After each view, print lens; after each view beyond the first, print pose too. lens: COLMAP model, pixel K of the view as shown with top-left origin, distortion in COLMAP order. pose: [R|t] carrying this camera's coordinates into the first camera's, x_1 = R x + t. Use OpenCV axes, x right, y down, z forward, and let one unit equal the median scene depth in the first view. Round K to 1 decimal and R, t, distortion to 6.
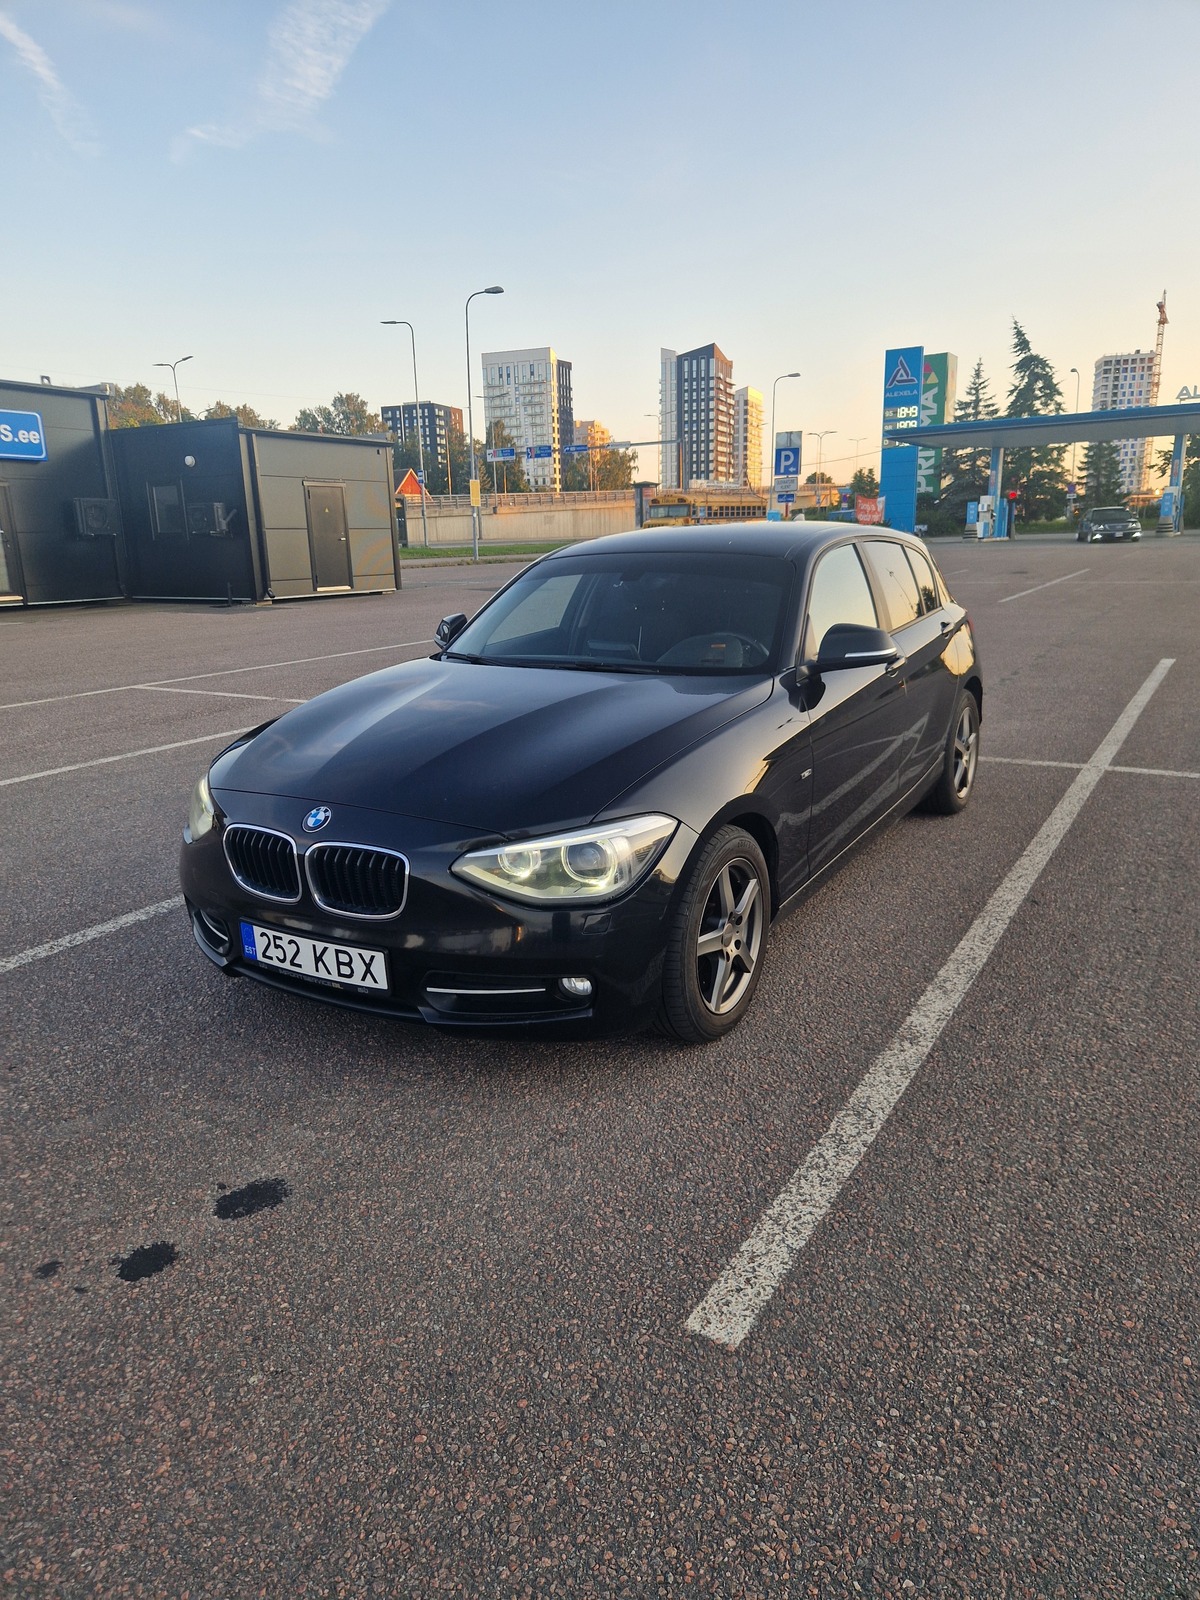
lens RADIAL K [[1098.9, 0, 595.1], [0, 1098.9, 807.1], [0, 0, 1]] dist [0.050780, -0.002815]
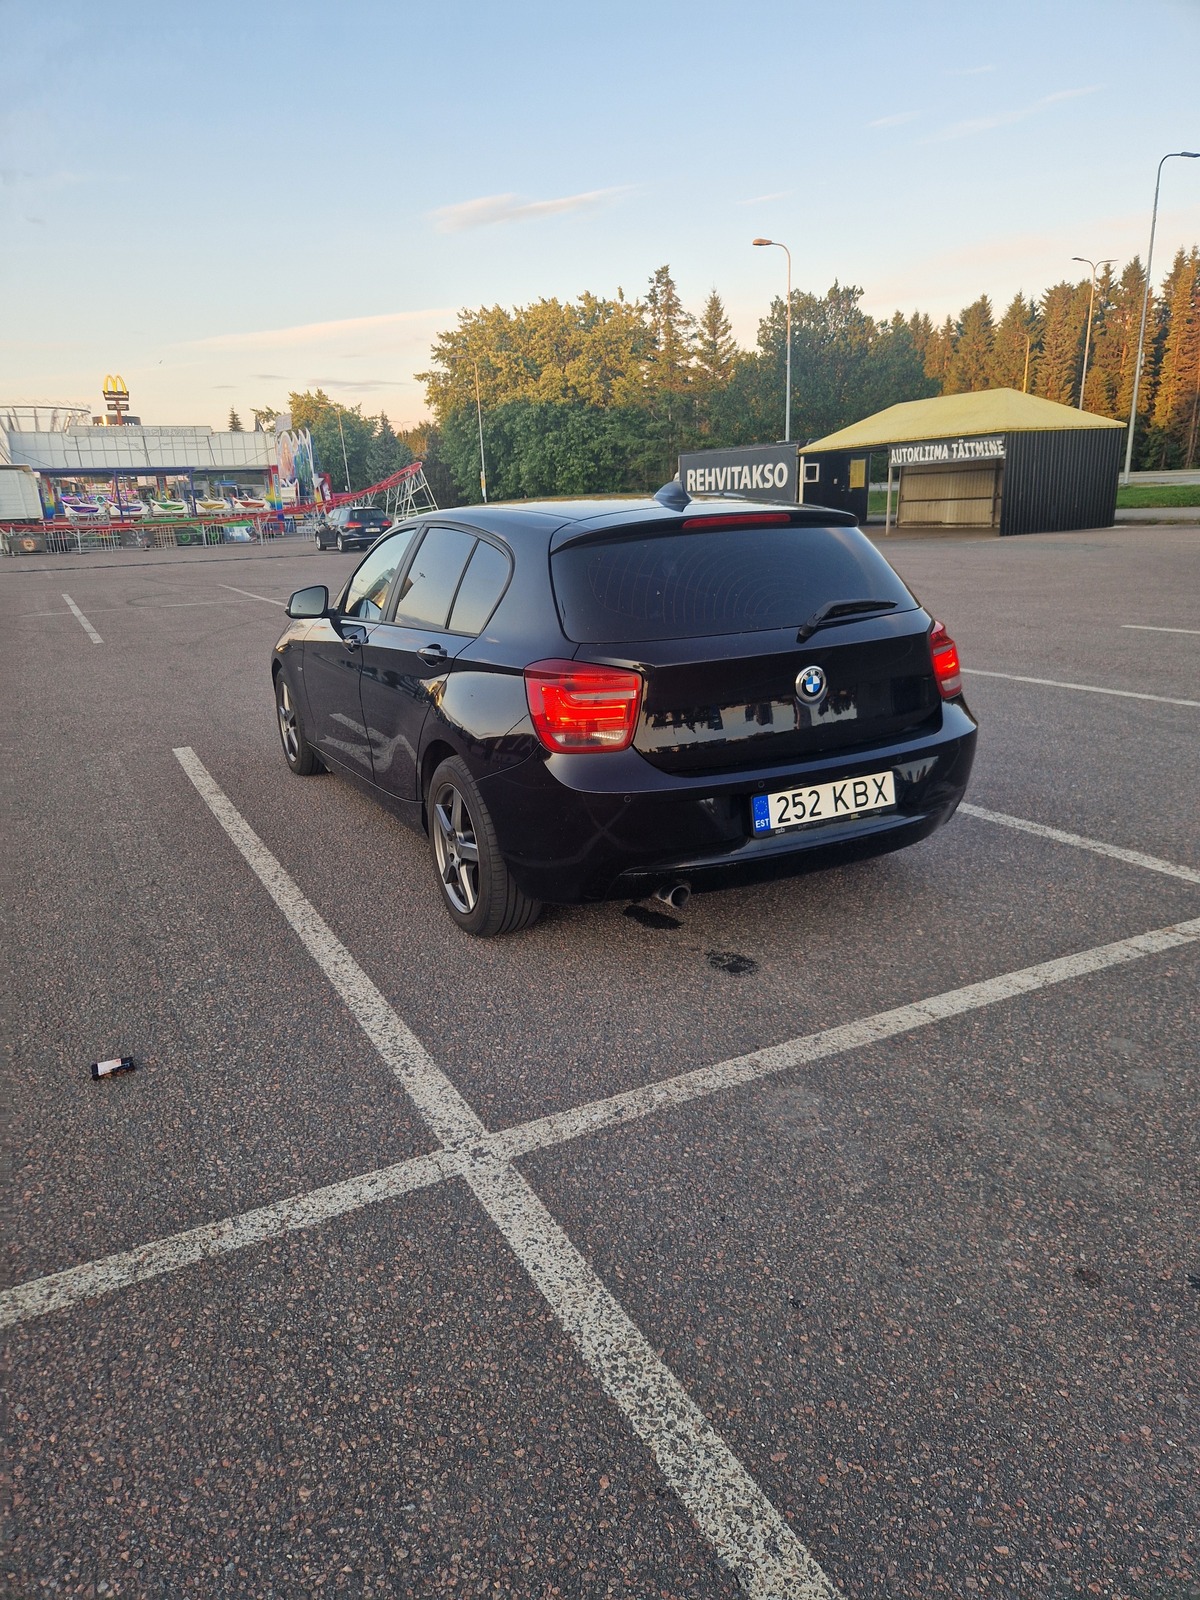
lens RADIAL K [[1098.9, 0, 595.1], [0, 1098.9, 807.1], [0, 0, 1]] dist [0.050780, -0.002815]
pose [[-0.533719, 0.278980, -0.798319, 0.856220], [-0.156957, 0.894936, 0.417677, -0.386937], [0.830968, 0.348224, -0.433857, 1.400945]]
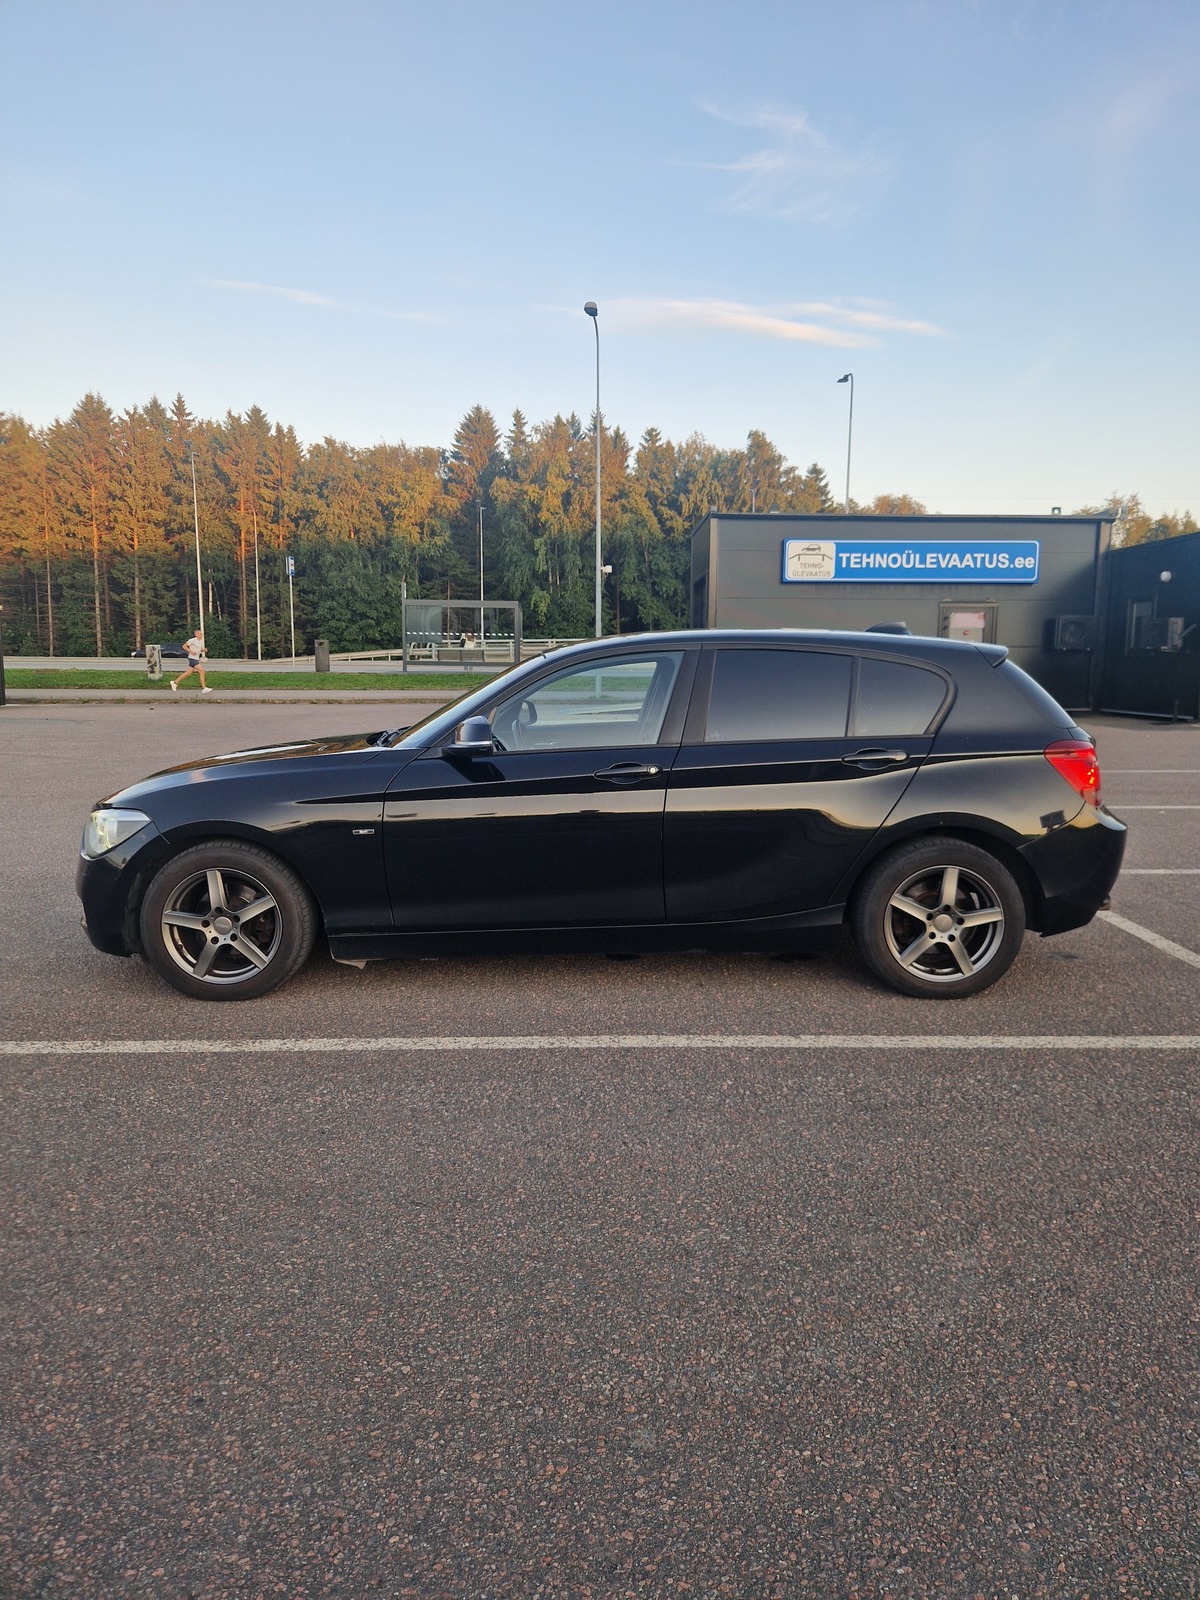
lens RADIAL K [[1098.9, 0, 595.1], [0, 1098.9, 807.1], [0, 0, 1]] dist [0.050780, -0.002815]
pose [[0.517400, 0.144129, -0.843519, 0.872260], [-0.228757, 0.973137, 0.025961, -0.096526], [0.824601, 0.179529, 0.536472, 0.375405]]
